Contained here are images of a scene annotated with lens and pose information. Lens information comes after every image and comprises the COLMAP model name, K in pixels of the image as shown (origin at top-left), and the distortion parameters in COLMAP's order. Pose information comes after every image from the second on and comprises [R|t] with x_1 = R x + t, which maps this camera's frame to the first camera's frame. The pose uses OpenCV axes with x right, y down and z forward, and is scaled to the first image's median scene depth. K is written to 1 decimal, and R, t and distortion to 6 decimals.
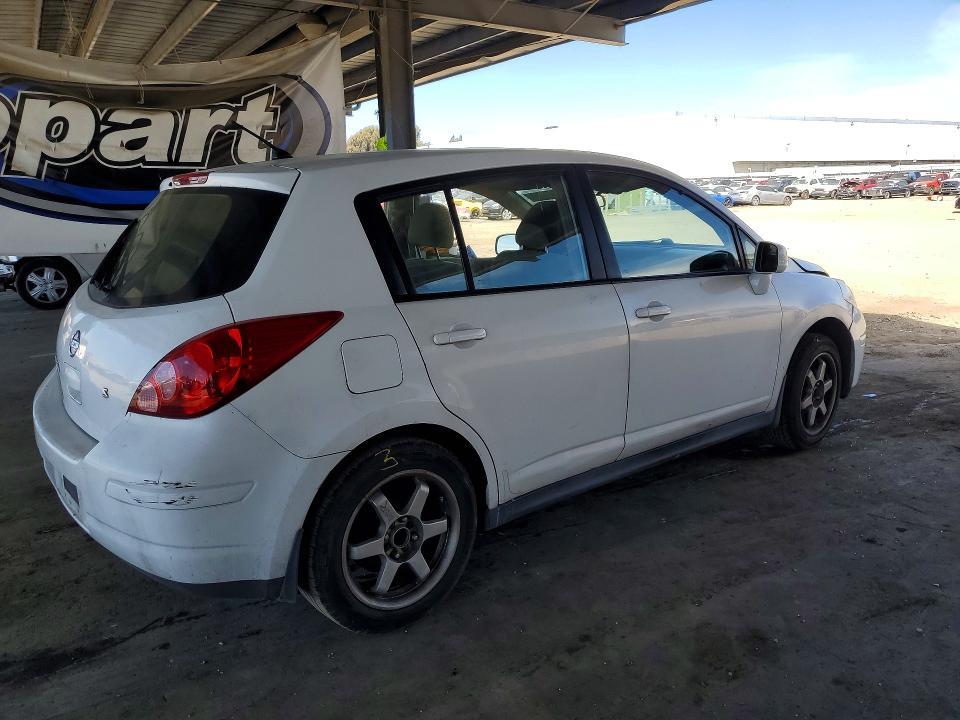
lens RADIAL K [[835.6, 0, 493.0], [0, 835.6, 367.9], [0, 0, 1]] dist [0.015195, 0.016877]
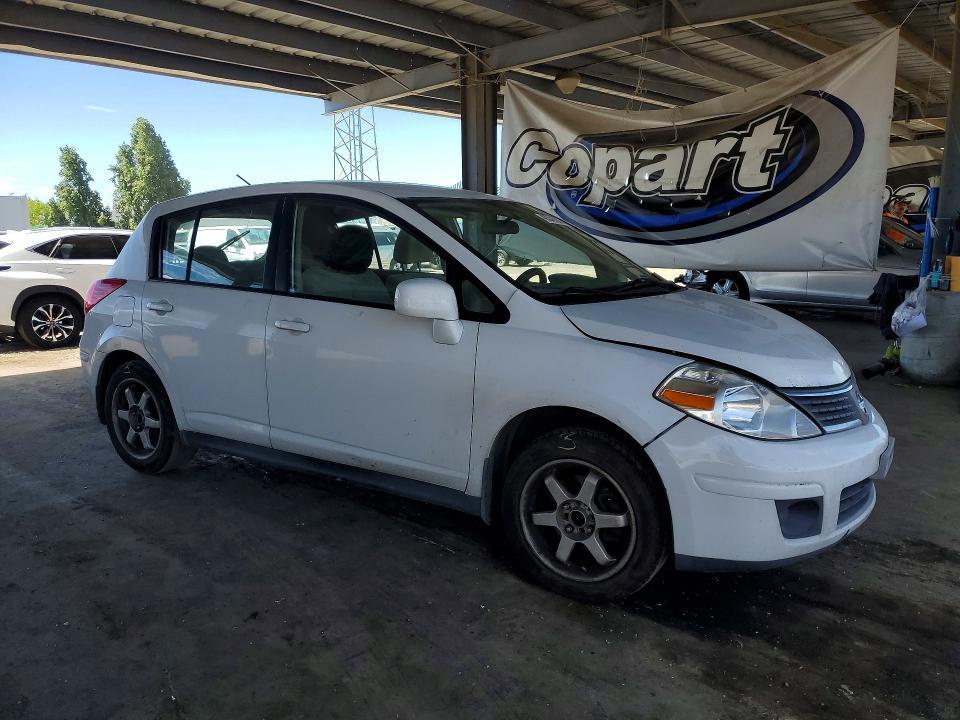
lens RADIAL K [[835.6, 0, 477.7], [0, 835.6, 355.5], [0, 0, 1]] dist [0.015195, 0.016877]
pose [[0.195909, 0.163930, -0.966823, 0.727907], [-0.198991, 0.972061, 0.124497, -0.120331], [0.960220, 0.167999, 0.223056, 0.549749]]
